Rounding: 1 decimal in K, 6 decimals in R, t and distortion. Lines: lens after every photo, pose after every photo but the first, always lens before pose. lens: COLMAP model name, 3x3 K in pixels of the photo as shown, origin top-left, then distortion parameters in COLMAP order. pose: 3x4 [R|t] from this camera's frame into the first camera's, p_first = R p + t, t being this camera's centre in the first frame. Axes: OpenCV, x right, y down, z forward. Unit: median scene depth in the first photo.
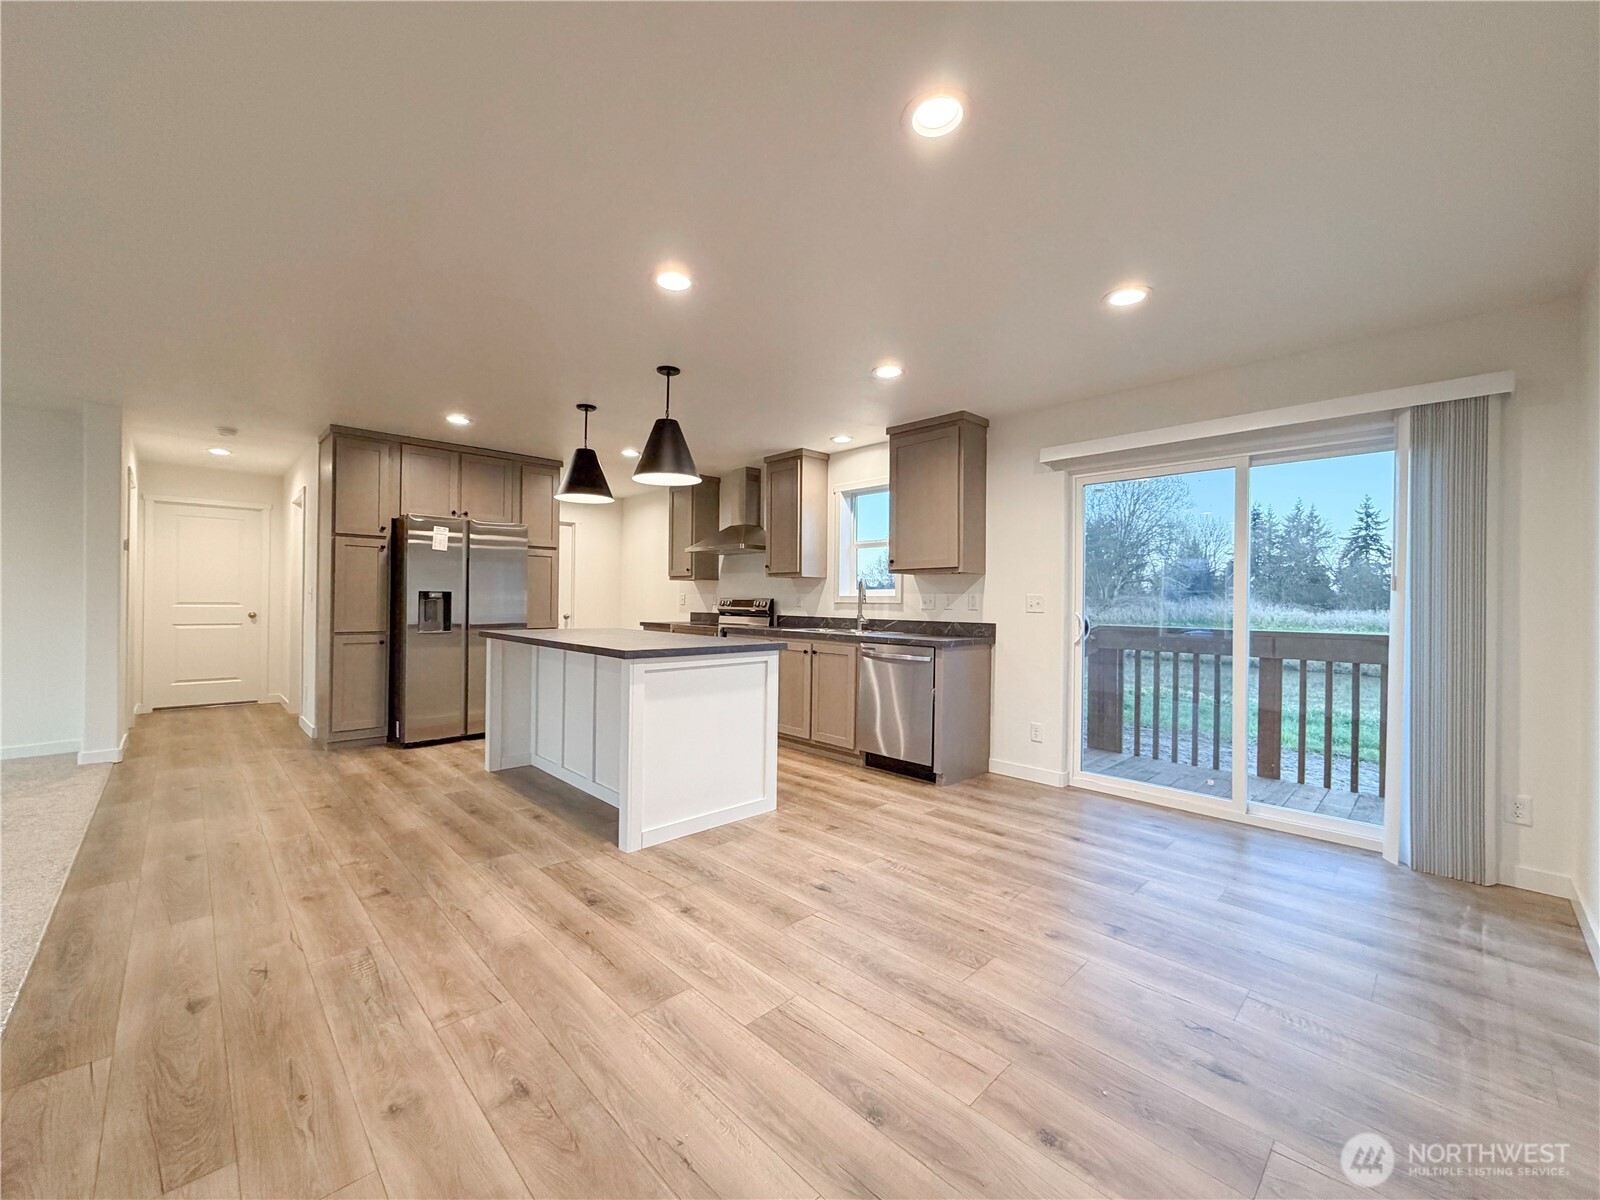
lens RADIAL K [[639.1, 0, 797.2], [0, 639.1, 601.5], [0, 0, 1]] dist [-0.001772, 0.000919]
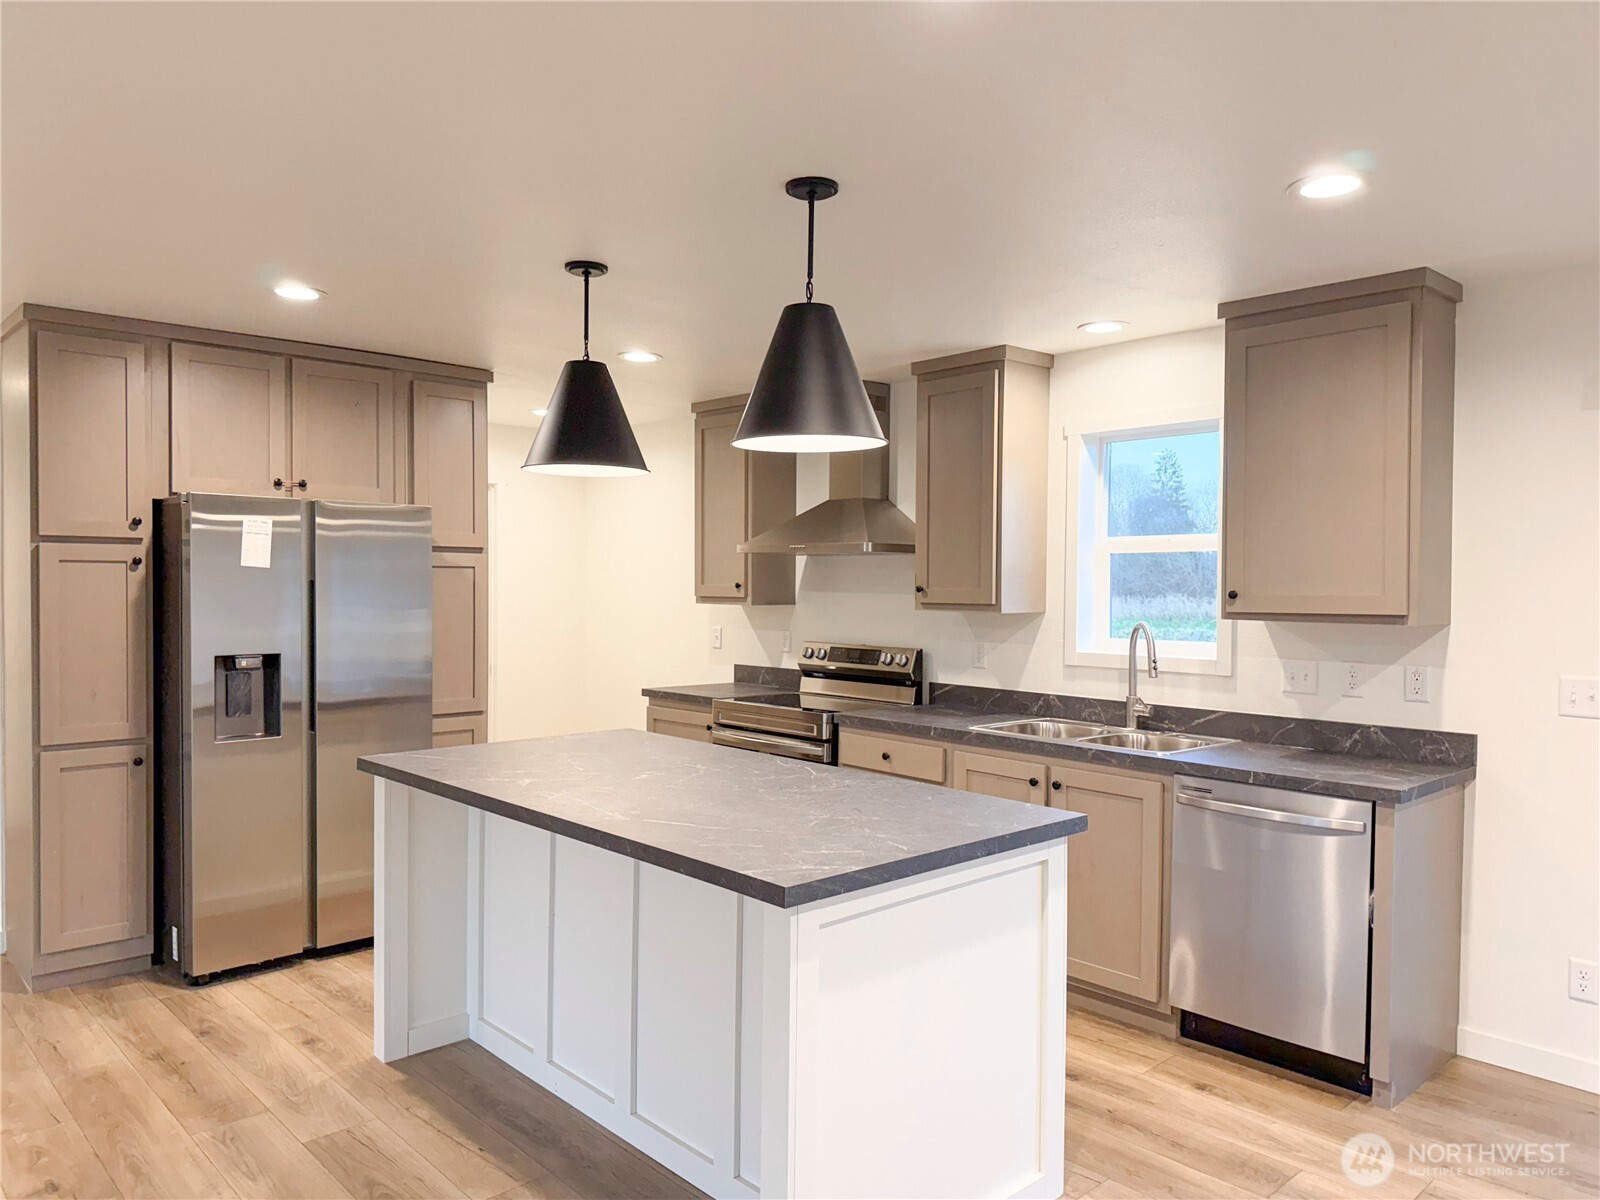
lens RADIAL K [[1125.4, 0, 800.7], [0, 1125.4, 603.6], [0, 0, 1]] dist [0.022654, -0.033349]
pose [[0.999929, -0.002963, -0.011556, -0.158311], [0.003213, 0.999759, 0.021730, -0.076291], [0.011488, -0.021766, 0.999697, 0.180147]]
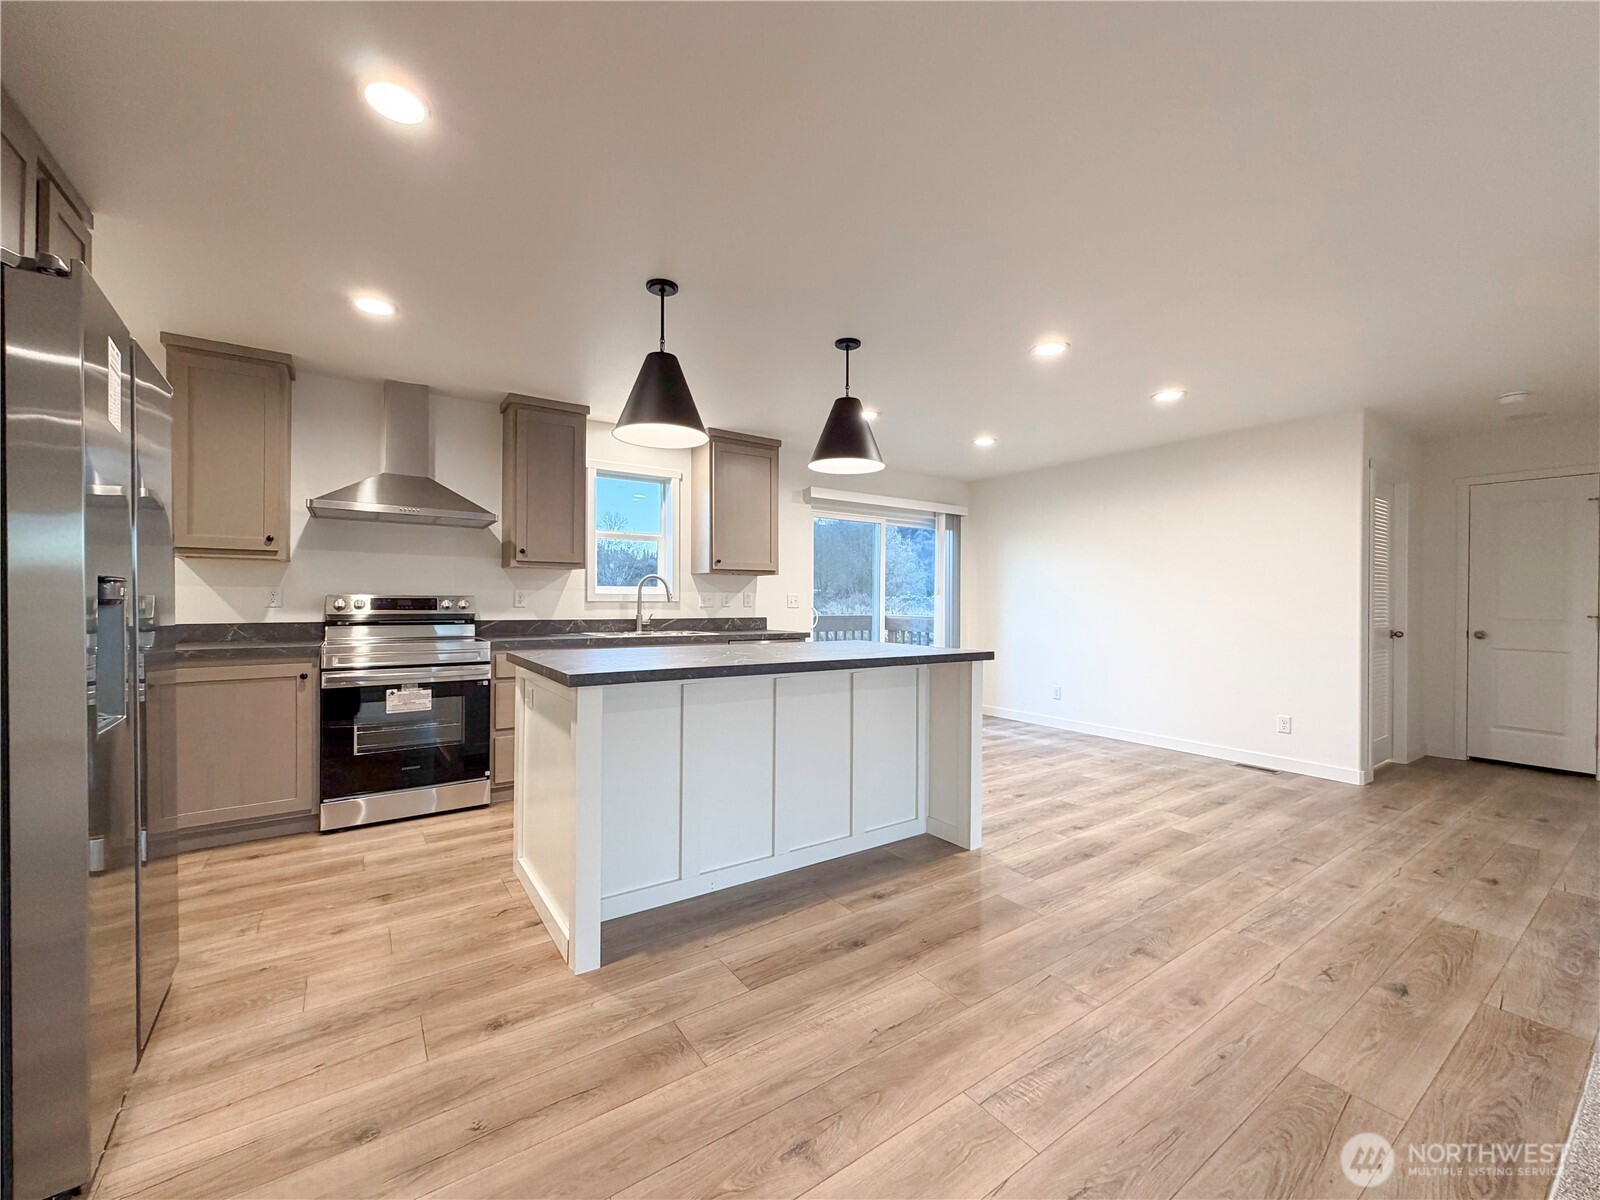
lens RADIAL K [[639.1, 0, 795.8], [0, 639.1, 595.5], [0, 0, 1]] dist [-0.001772, 0.000919]
pose [[0.164191, -0.001884, 0.986427, -0.856480], [-0.002837, 0.999993, 0.002382, -0.010107], [-0.986424, -0.003190, 0.164185, 0.722764]]
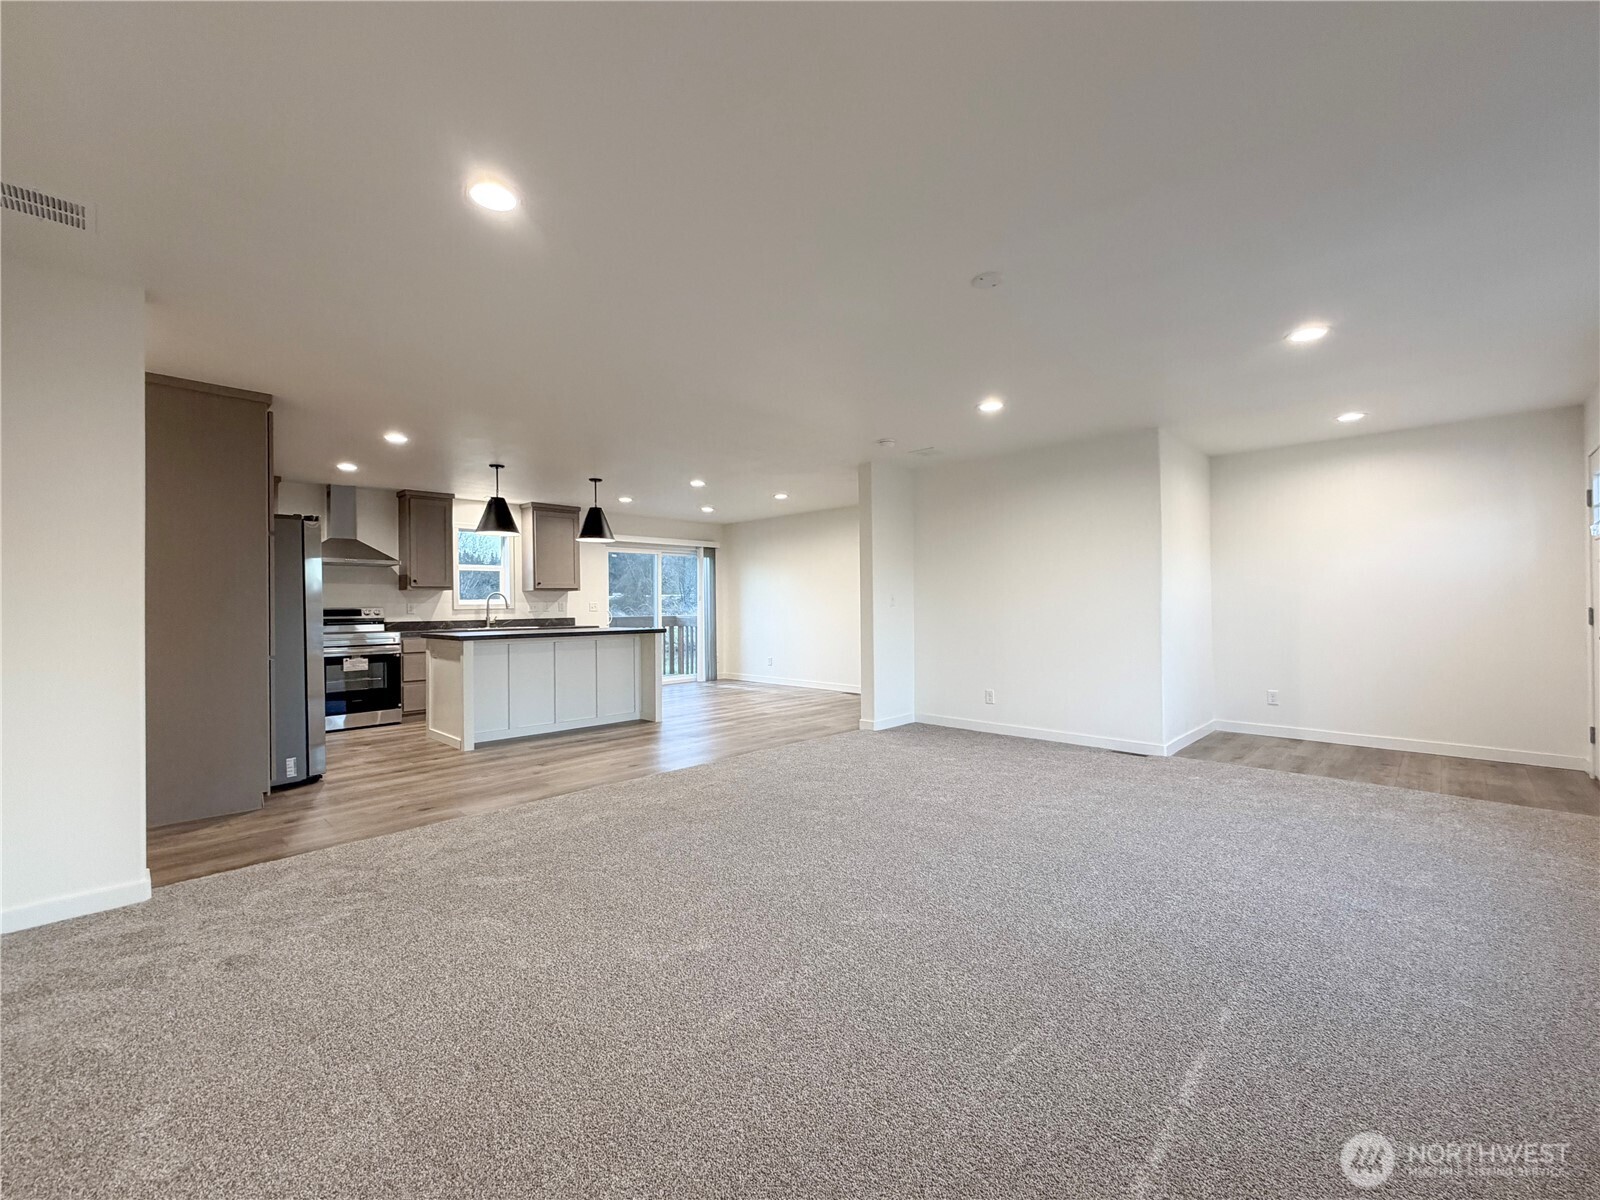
lens RADIAL K [[639.1, 0, 790.1], [0, 639.1, 596.7], [0, 0, 1]] dist [-0.001772, 0.000919]
pose [[-0.037872, 0.001320, 0.999282, -1.591449], [0.013946, 0.999902, -0.000792, -0.017151], [-0.999185, 0.013906, -0.037886, 0.409139]]
